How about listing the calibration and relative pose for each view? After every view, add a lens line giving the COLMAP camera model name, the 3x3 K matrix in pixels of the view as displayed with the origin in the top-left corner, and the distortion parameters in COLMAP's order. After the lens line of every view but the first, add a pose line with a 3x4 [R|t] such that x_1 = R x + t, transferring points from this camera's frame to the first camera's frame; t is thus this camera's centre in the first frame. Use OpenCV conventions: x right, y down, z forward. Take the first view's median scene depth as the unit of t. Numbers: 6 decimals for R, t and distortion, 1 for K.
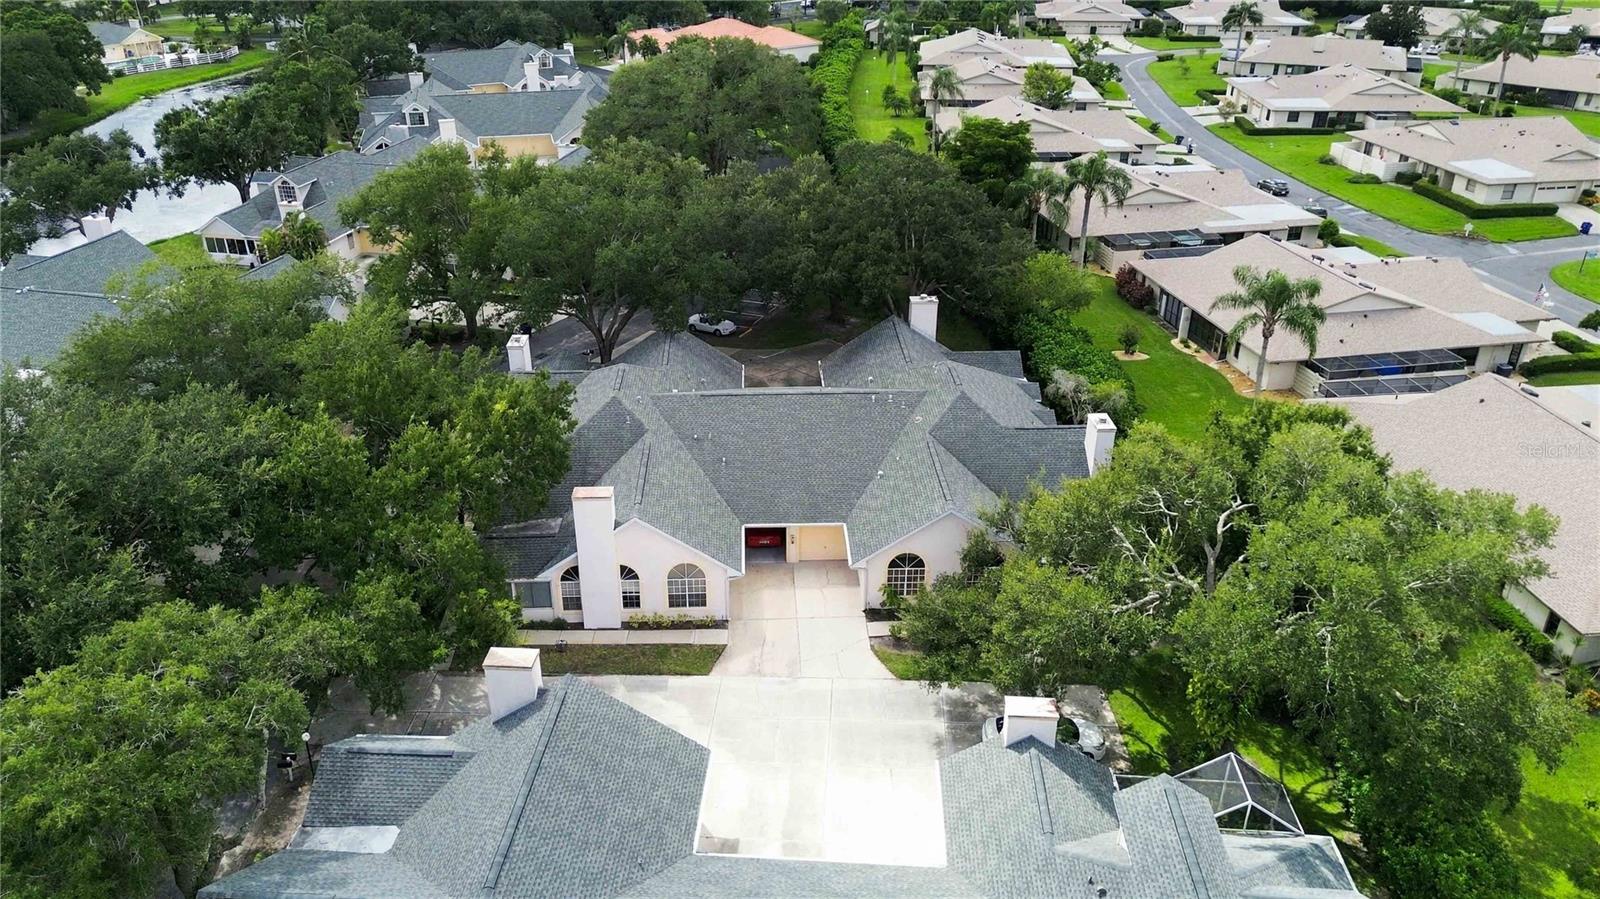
lens RADIAL K [[1140.2, 0, 794.8], [0, 1140.2, 447.2], [0, 0, 1]] dist [0.071413, -0.067274]
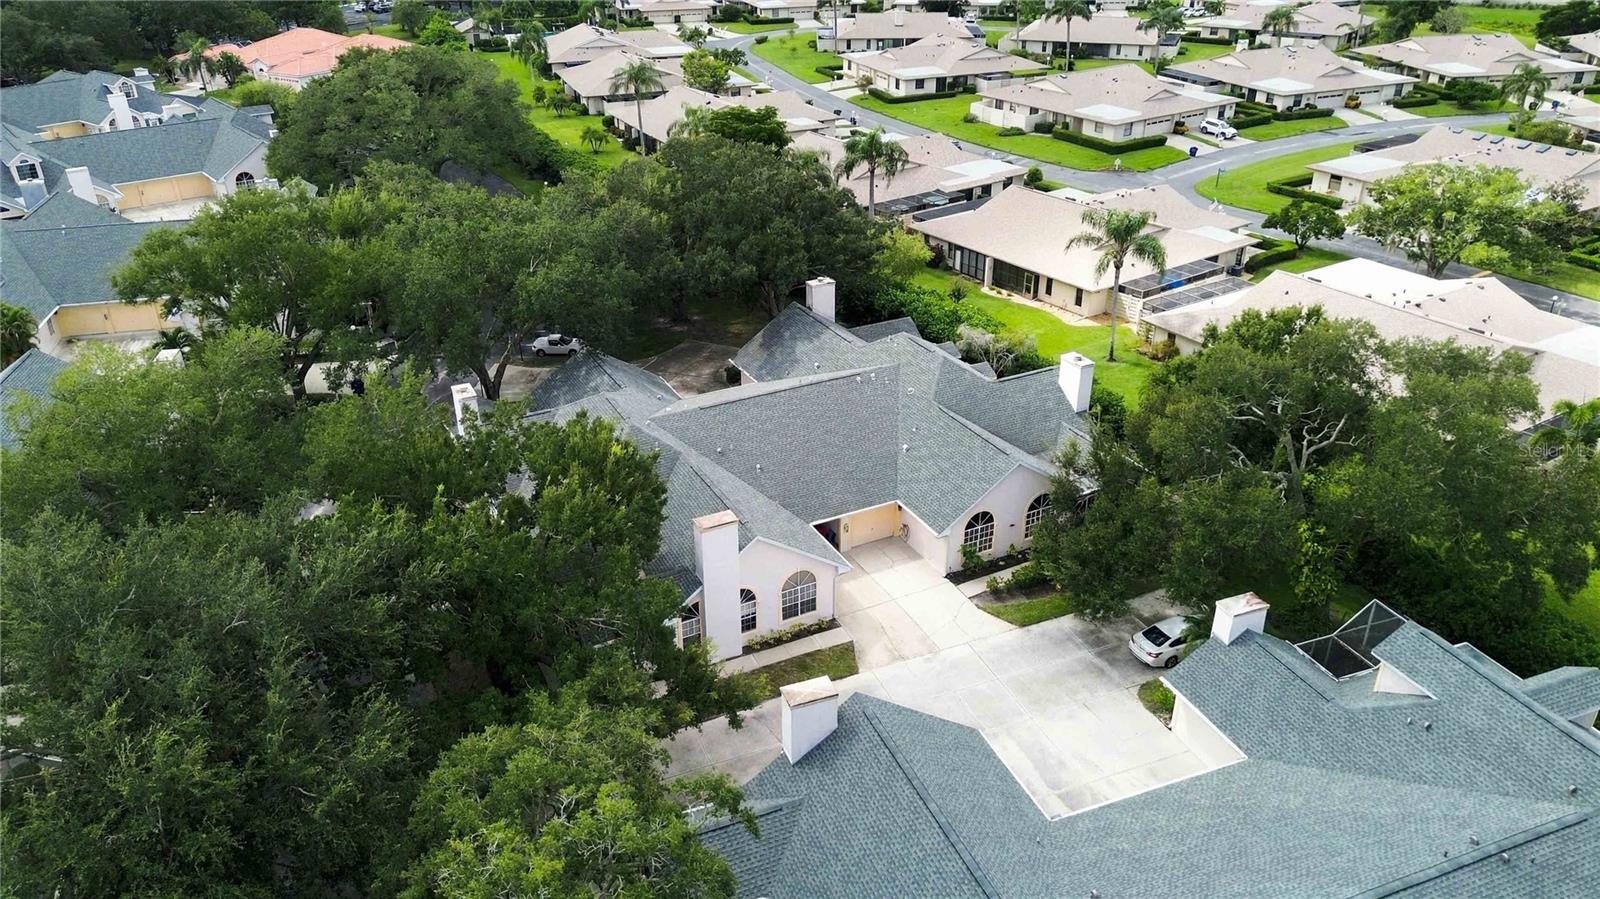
lens RADIAL K [[1140.2, 0, 794.8], [0, 1140.2, 447.2], [0, 0, 1]] dist [0.071413, -0.067274]
pose [[0.907674, -0.202971, 0.367330, -0.311272], [0.201120, 0.978589, 0.043758, -0.033155], [-0.368347, 0.034159, 0.929061, 0.059426]]
